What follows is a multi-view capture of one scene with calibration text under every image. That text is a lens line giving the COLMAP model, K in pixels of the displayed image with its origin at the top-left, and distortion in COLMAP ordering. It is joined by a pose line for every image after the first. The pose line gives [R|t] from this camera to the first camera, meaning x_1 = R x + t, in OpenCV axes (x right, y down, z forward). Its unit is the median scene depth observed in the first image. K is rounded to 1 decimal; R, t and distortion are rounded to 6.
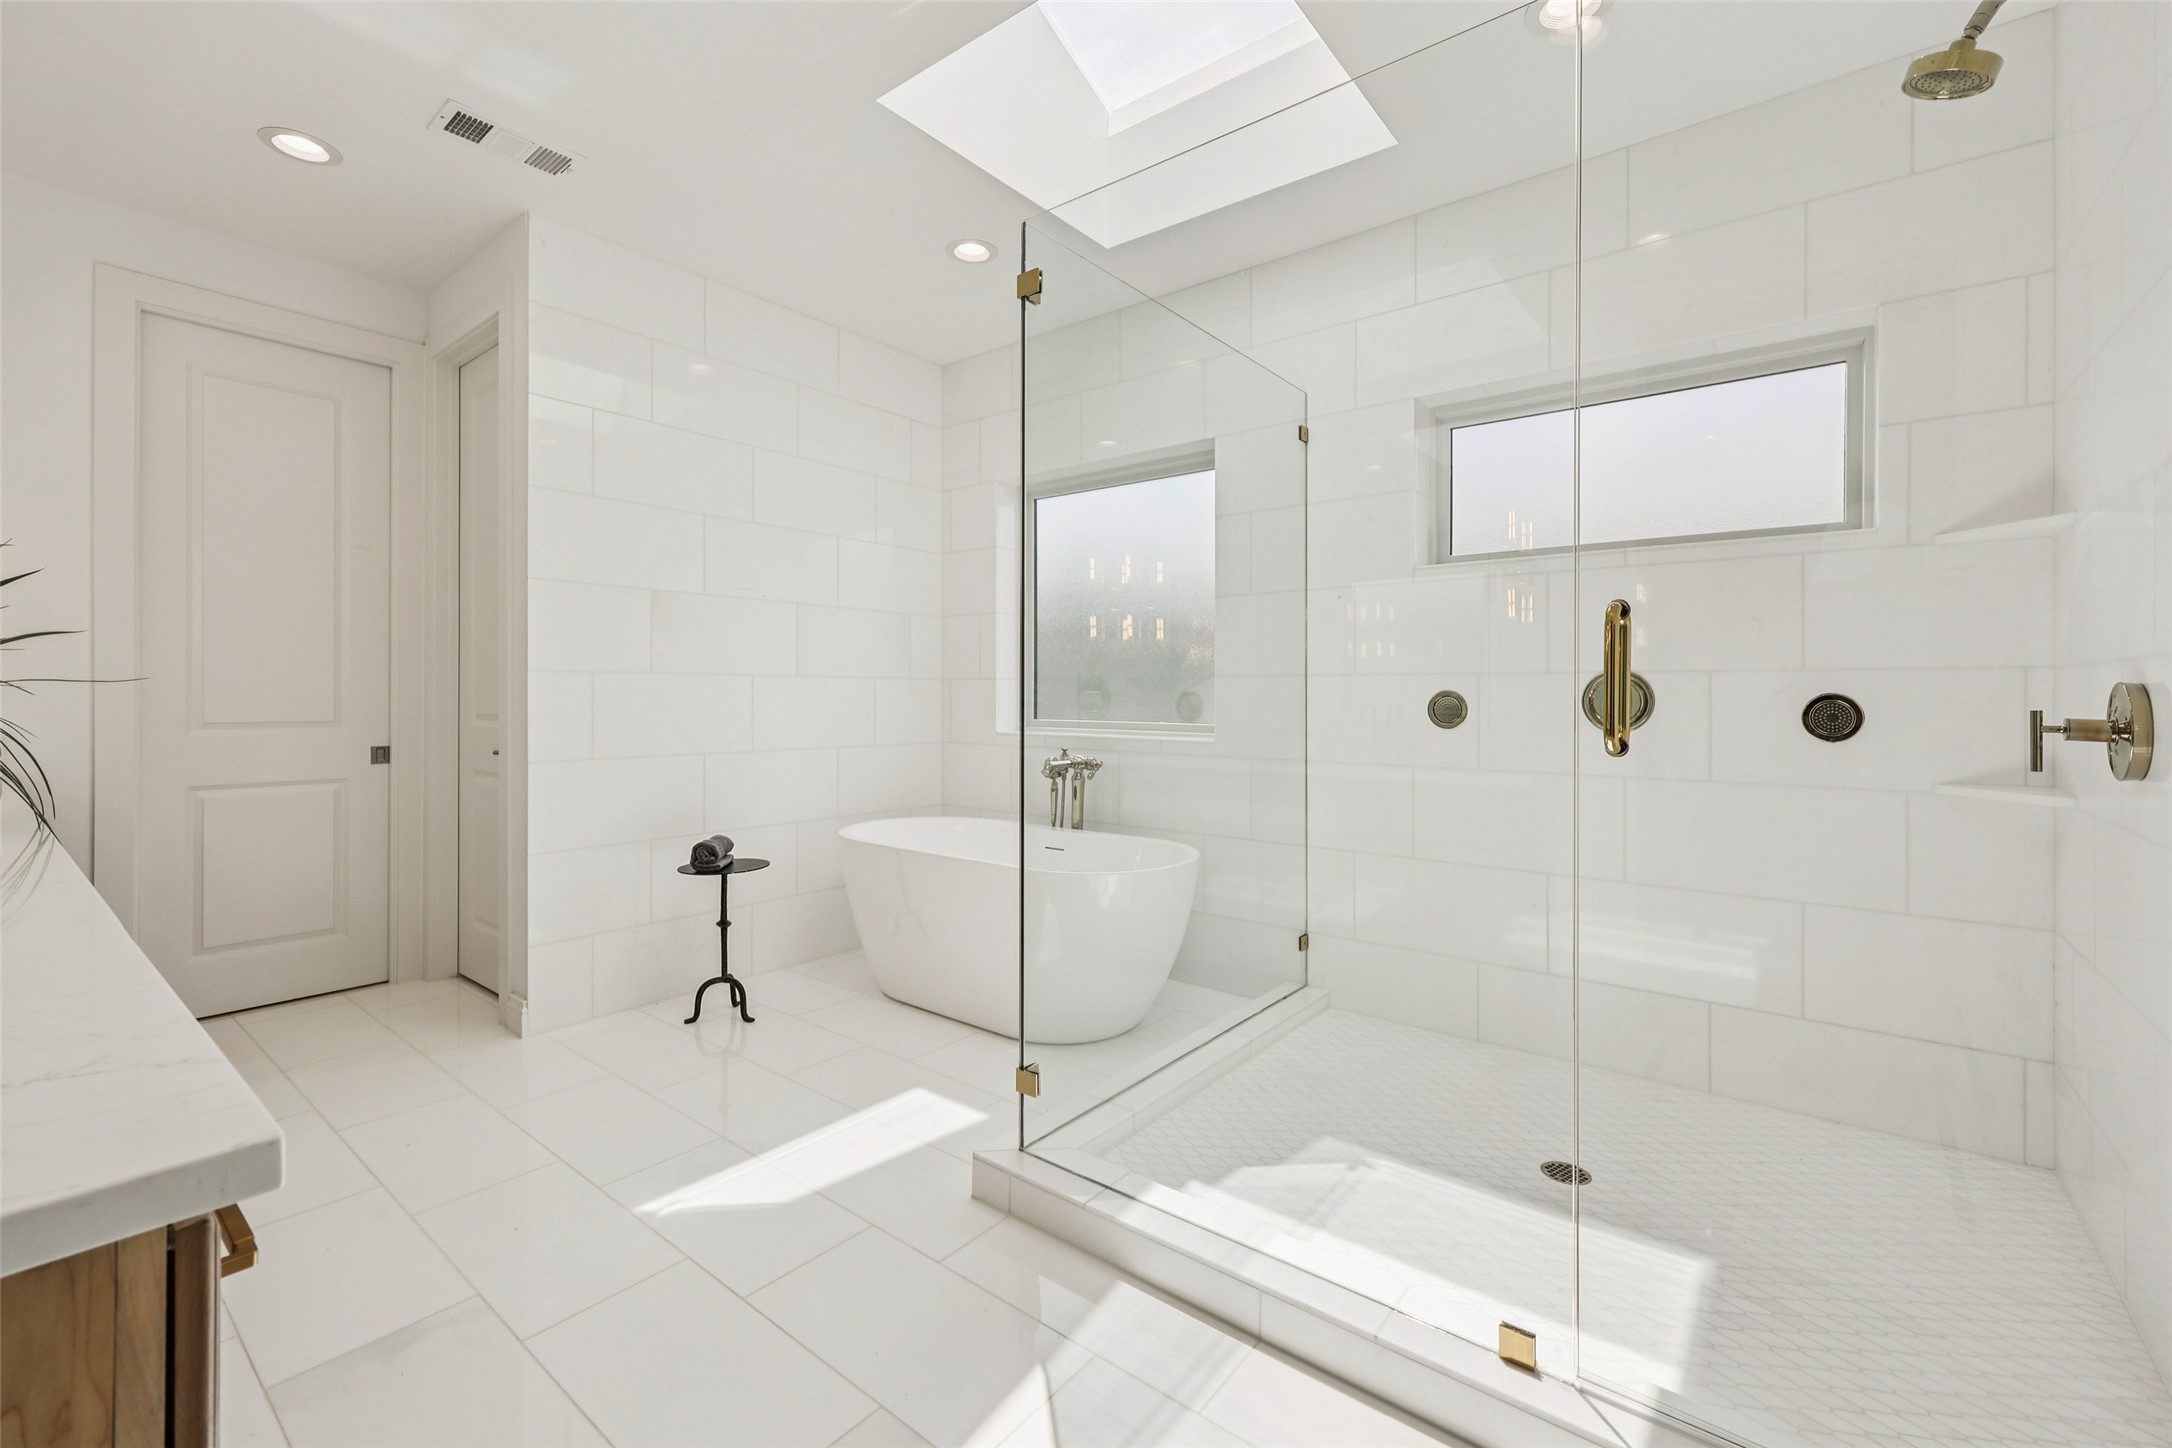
lens RADIAL K [[915.4, 0, 1098.8], [0, 915.4, 685.3], [0, 0, 1]] dist [-0.000212, 0.000010]
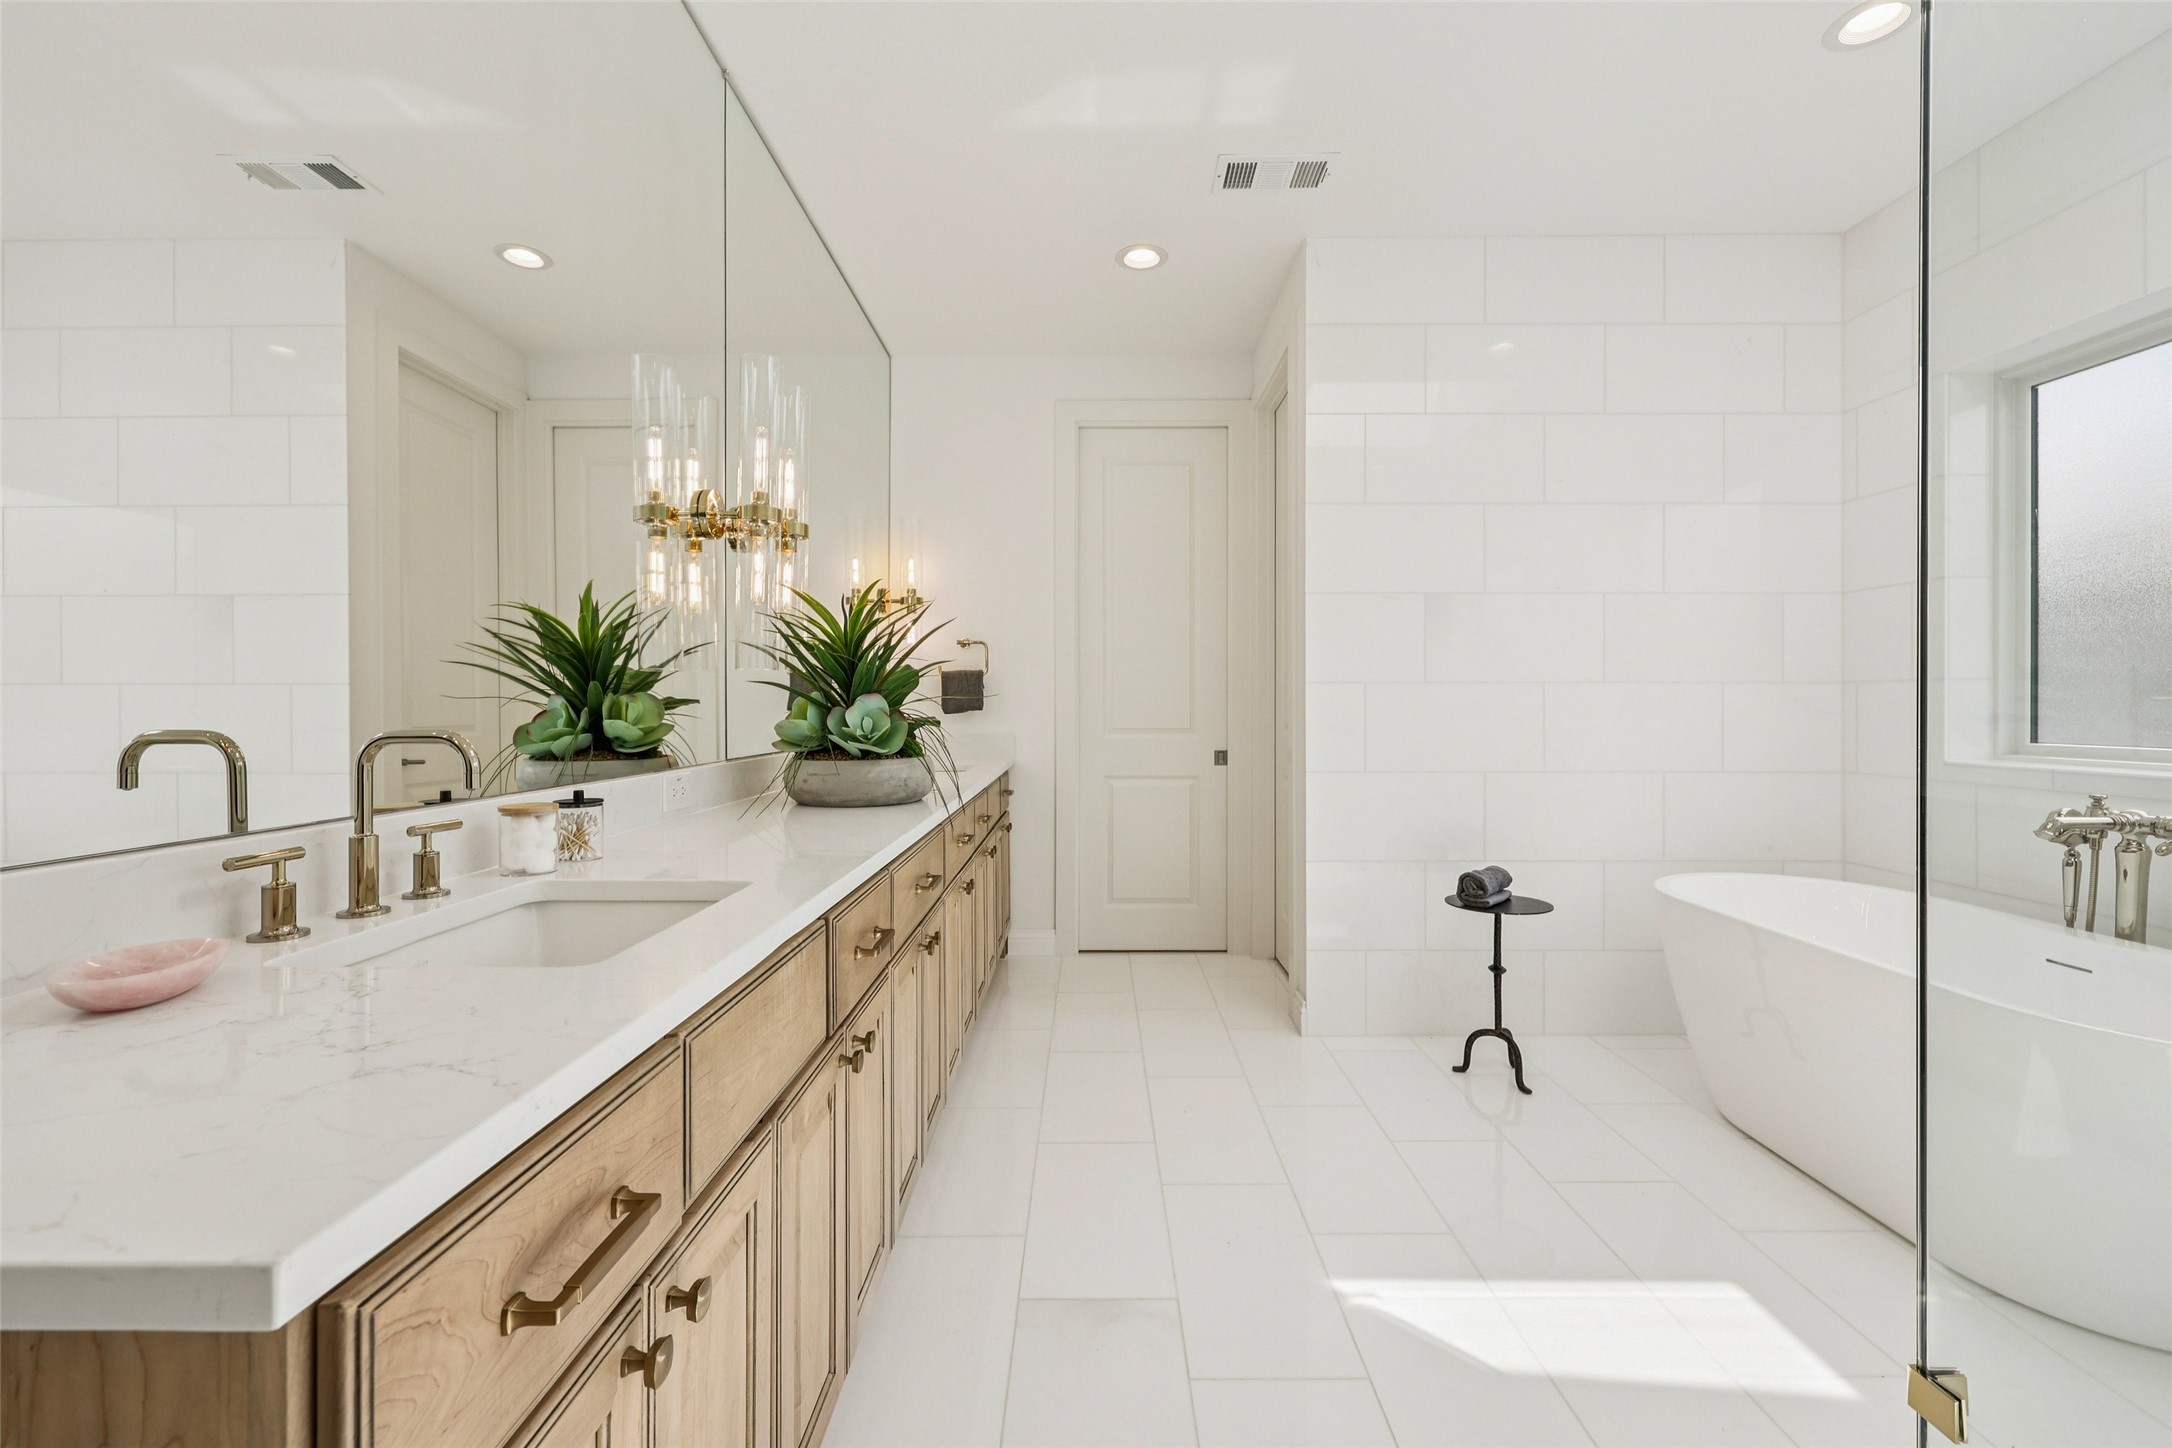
lens RADIAL K [[898.8, 0, 1088.3], [0, 898.8, 707.0], [0, 0, 1]] dist [0.000350, 0.000455]
pose [[0.610106, -0.001738, -0.792318, 0.029371], [0.011764, 0.999907, 0.006866, 0.001056], [0.792233, -0.013510, 0.610070, 0.170895]]
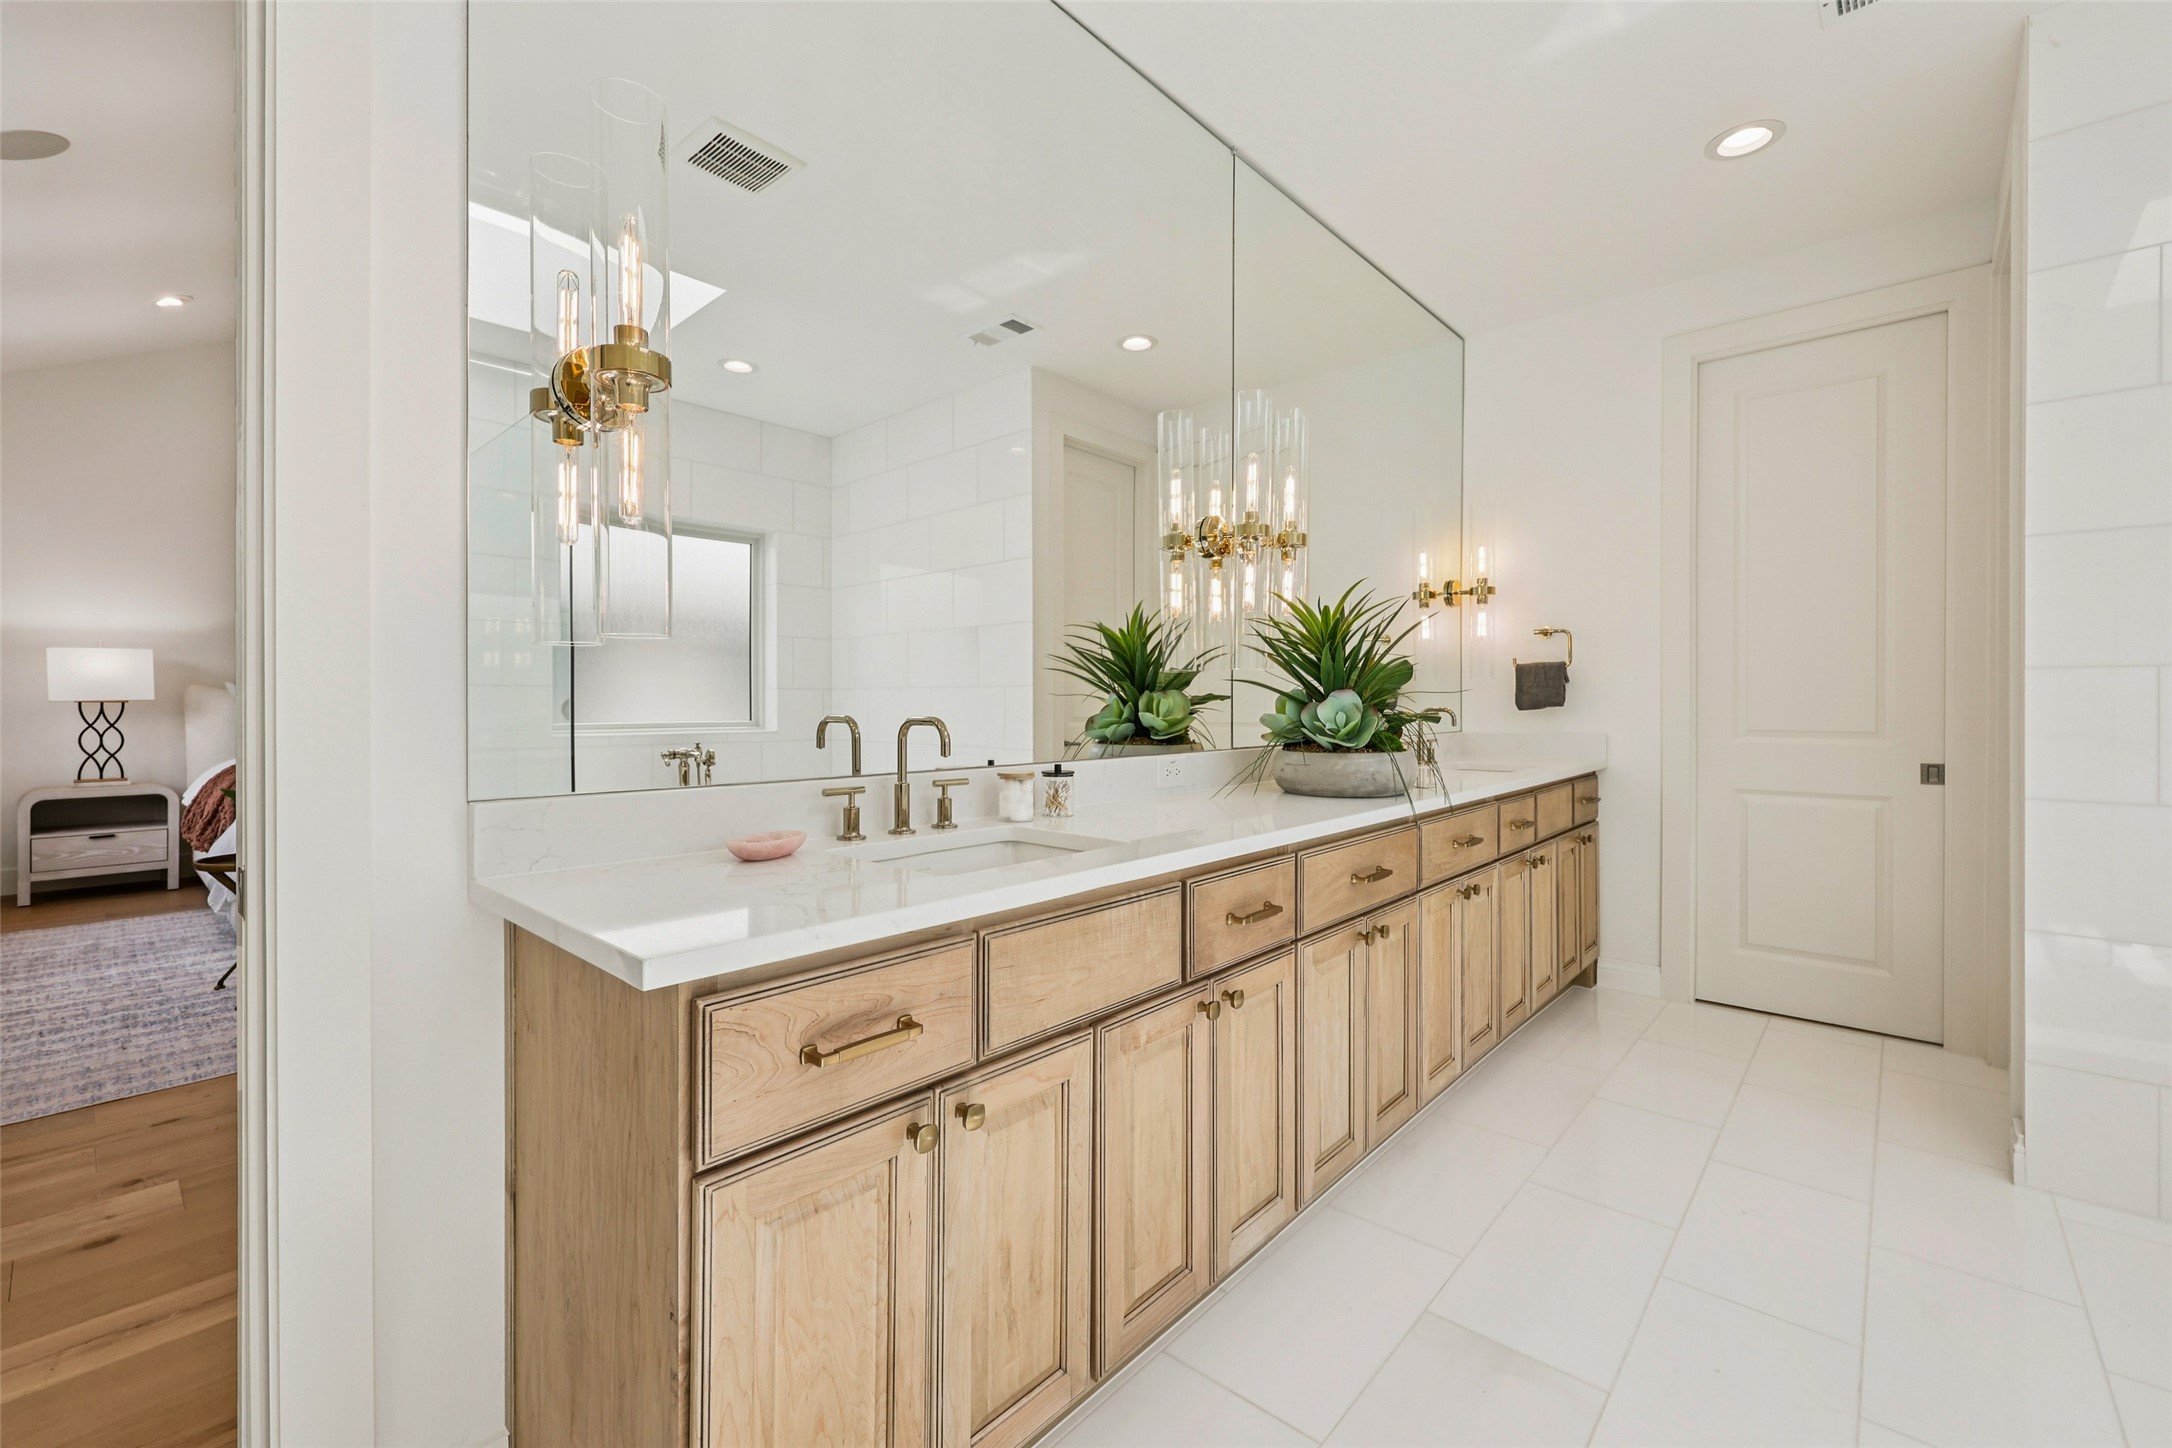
lens RADIAL K [[907.5, 0, 1088.6], [0, 907.5, 701.0], [0, 0, 1]] dist [-0.000383, 0.000153]
pose [[-0.075577, -0.002368, -0.997137, 0.118281], [0.011060, 0.999934, -0.003213, 0.002704], [0.997079, -0.011271, -0.075545, 0.305214]]
